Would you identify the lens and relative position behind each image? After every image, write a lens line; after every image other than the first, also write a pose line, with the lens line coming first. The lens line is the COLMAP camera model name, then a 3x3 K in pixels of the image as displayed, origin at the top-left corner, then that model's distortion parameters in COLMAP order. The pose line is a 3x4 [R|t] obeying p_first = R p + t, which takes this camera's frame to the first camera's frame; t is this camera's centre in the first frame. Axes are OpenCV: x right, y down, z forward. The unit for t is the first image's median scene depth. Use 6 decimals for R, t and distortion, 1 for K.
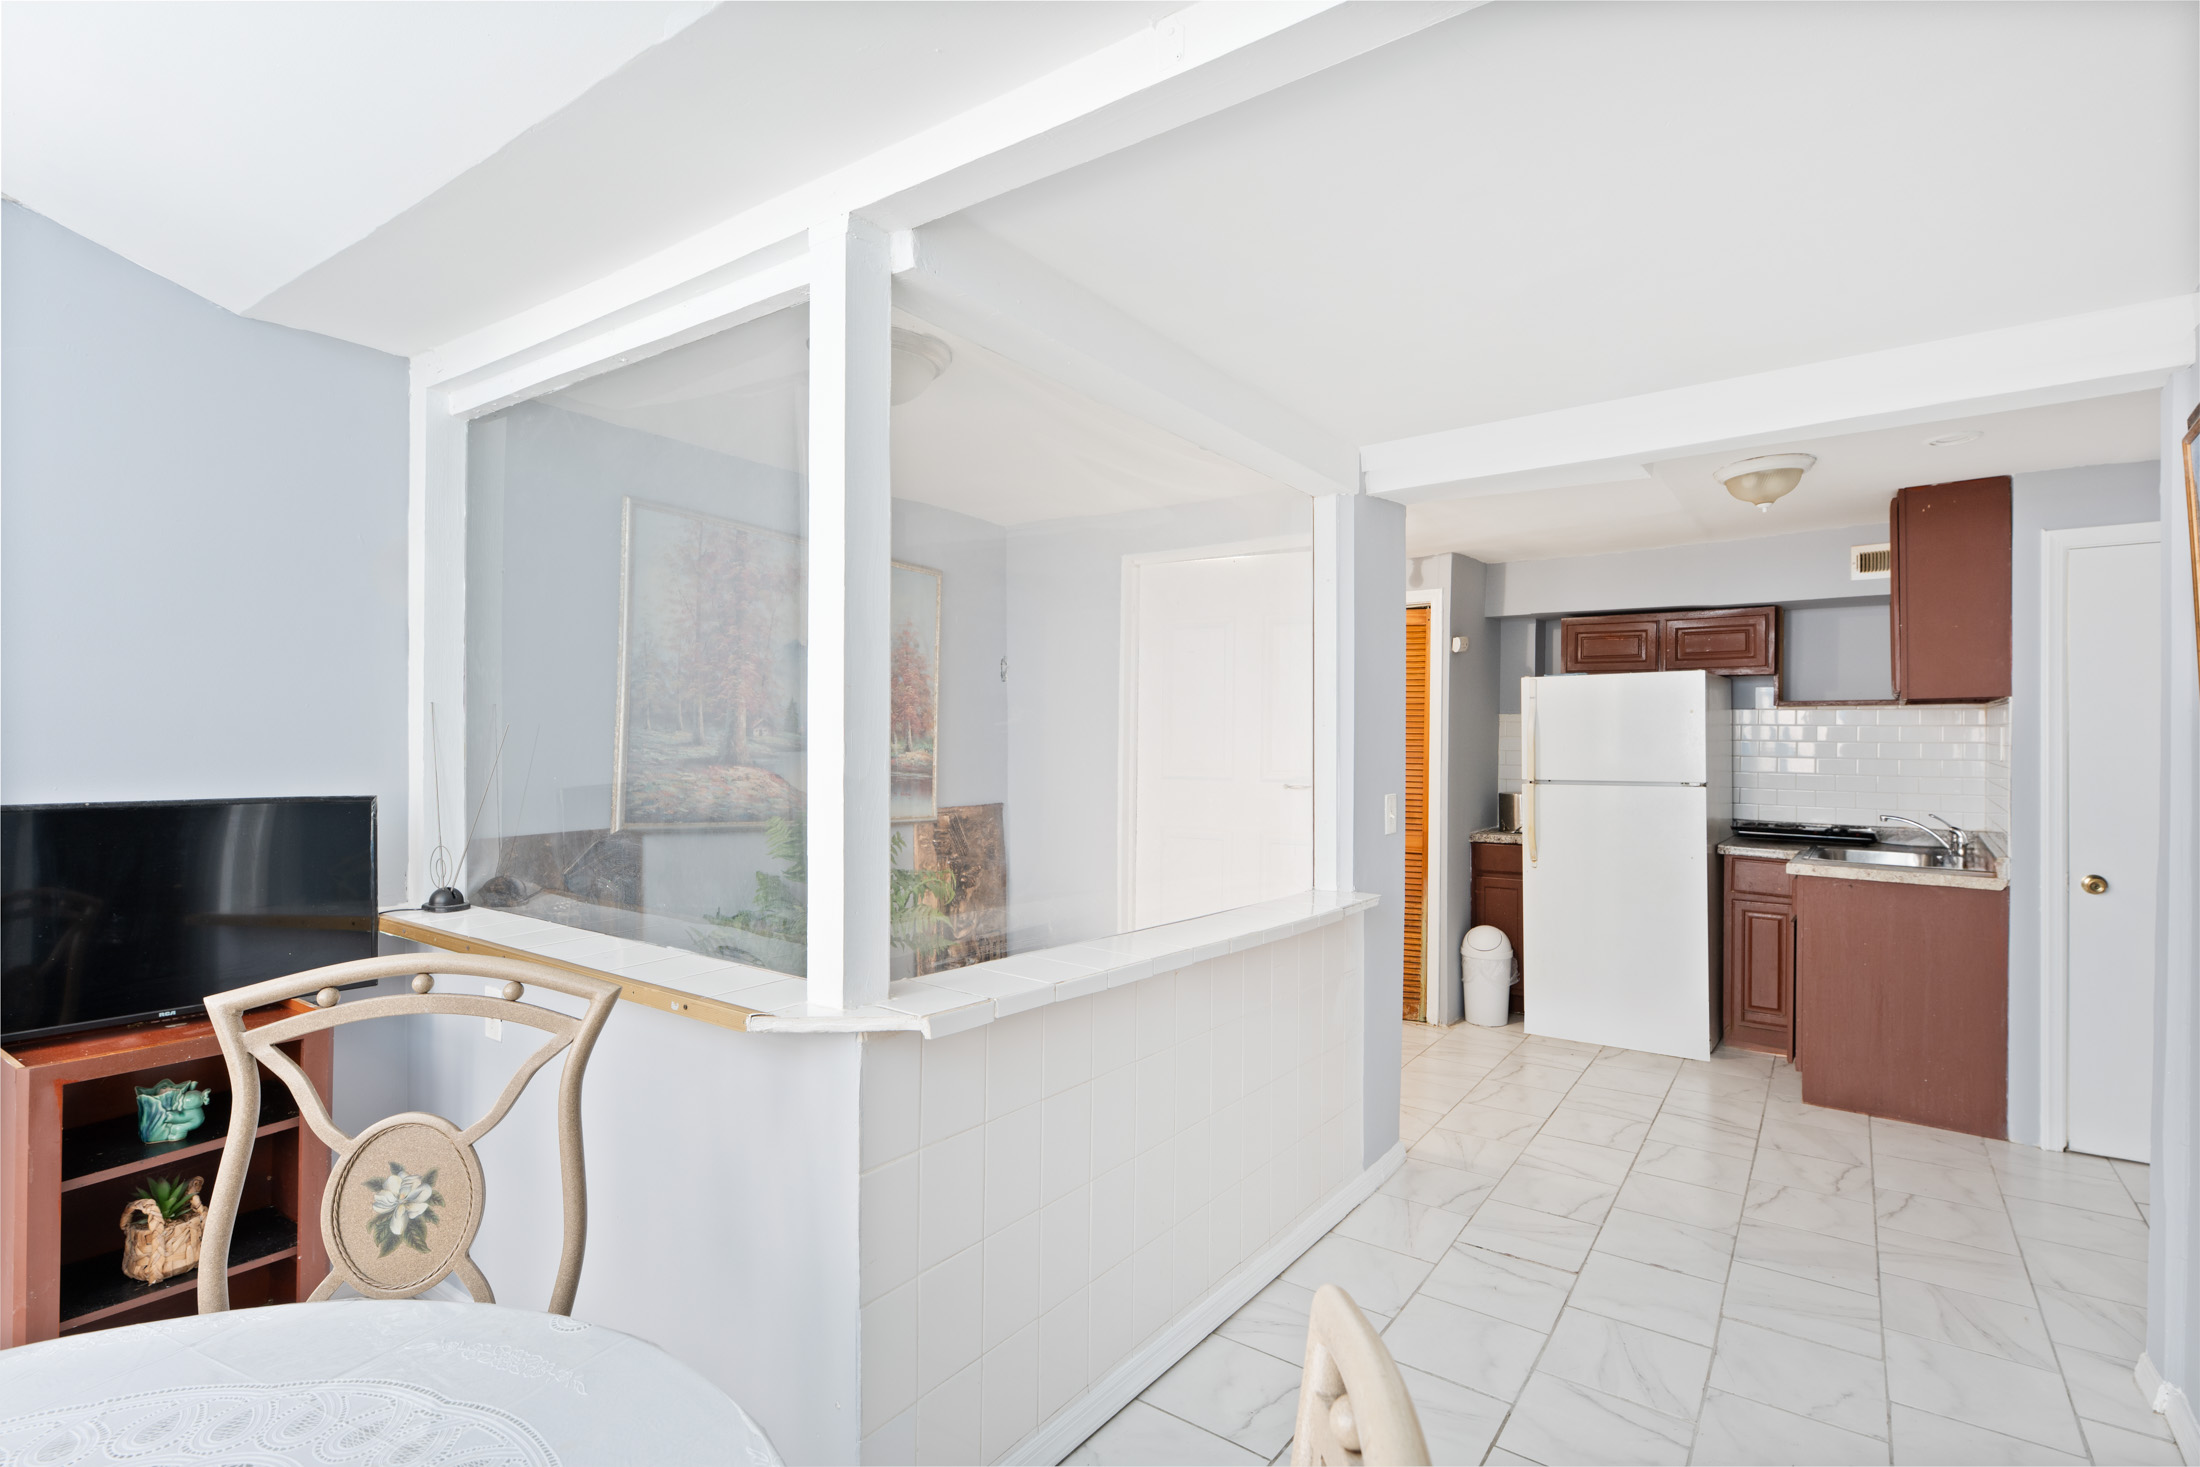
lens RADIAL K [[1045.7, 0, 1099.3], [0, 1045.7, 730.6], [0, 0, 1]] dist [0.003238, 0.001197]
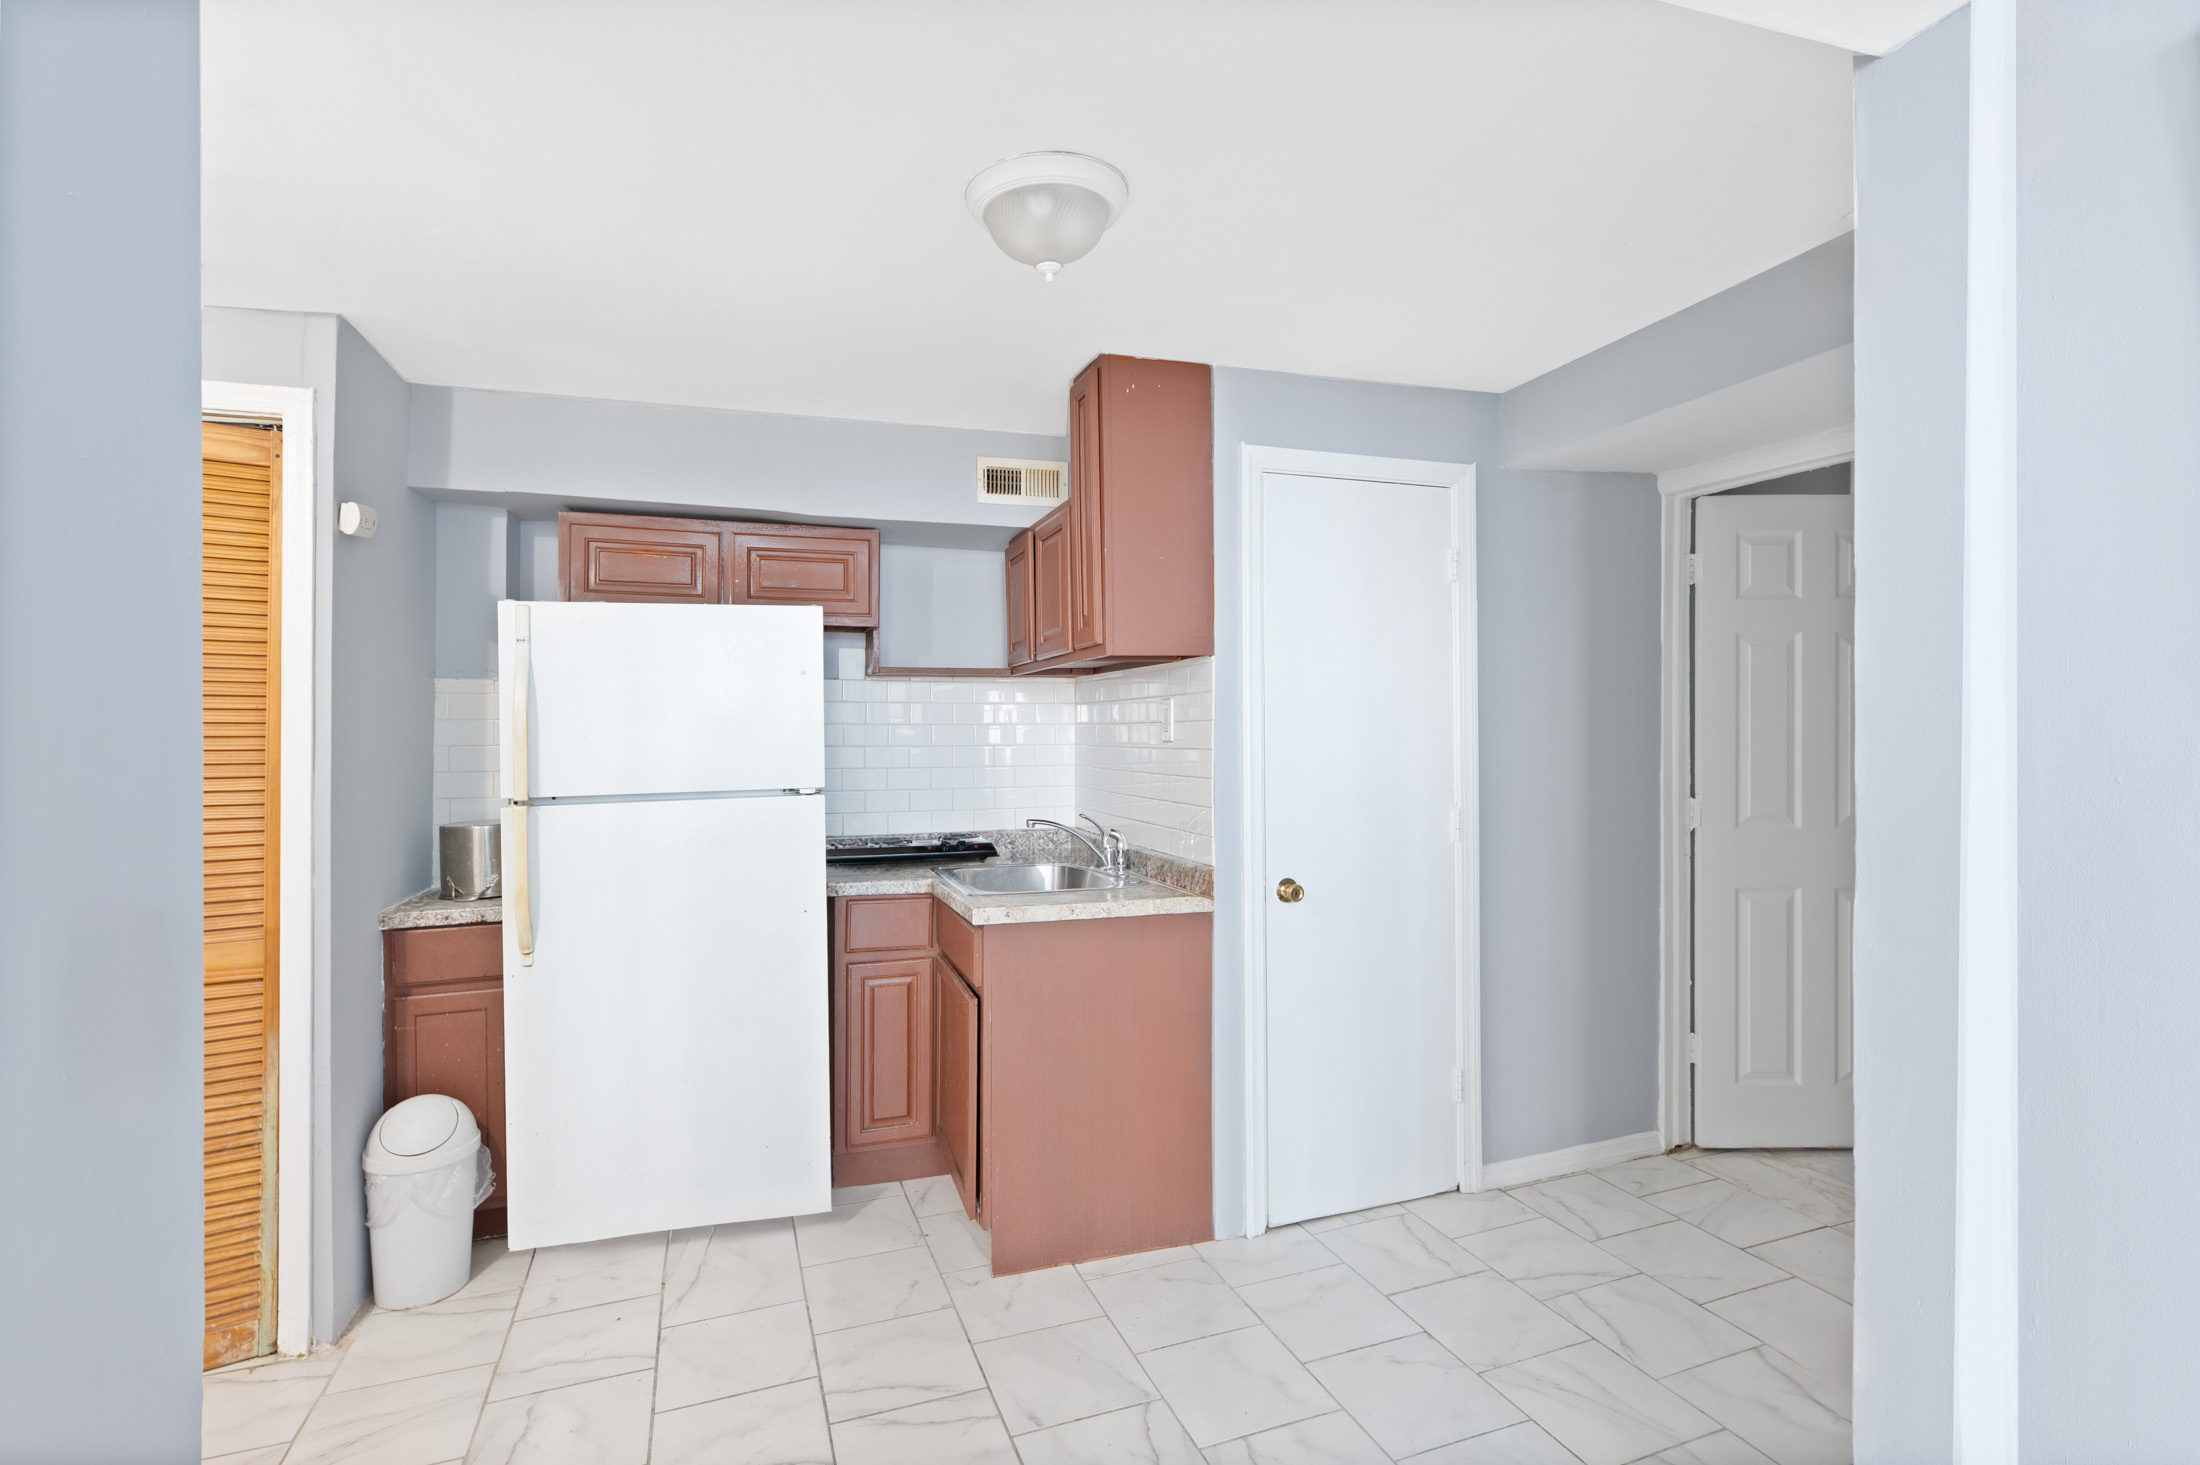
lens RADIAL K [[1045.7, 0, 1103.6], [0, 1045.7, 733.9], [0, 0, 1]] dist [0.003238, 0.001197]
pose [[0.552657, -0.005341, 0.833392, 0.134766], [0.007074, 0.999974, 0.001718, 0.015680], [-0.833379, 0.004945, 0.552680, 0.453683]]
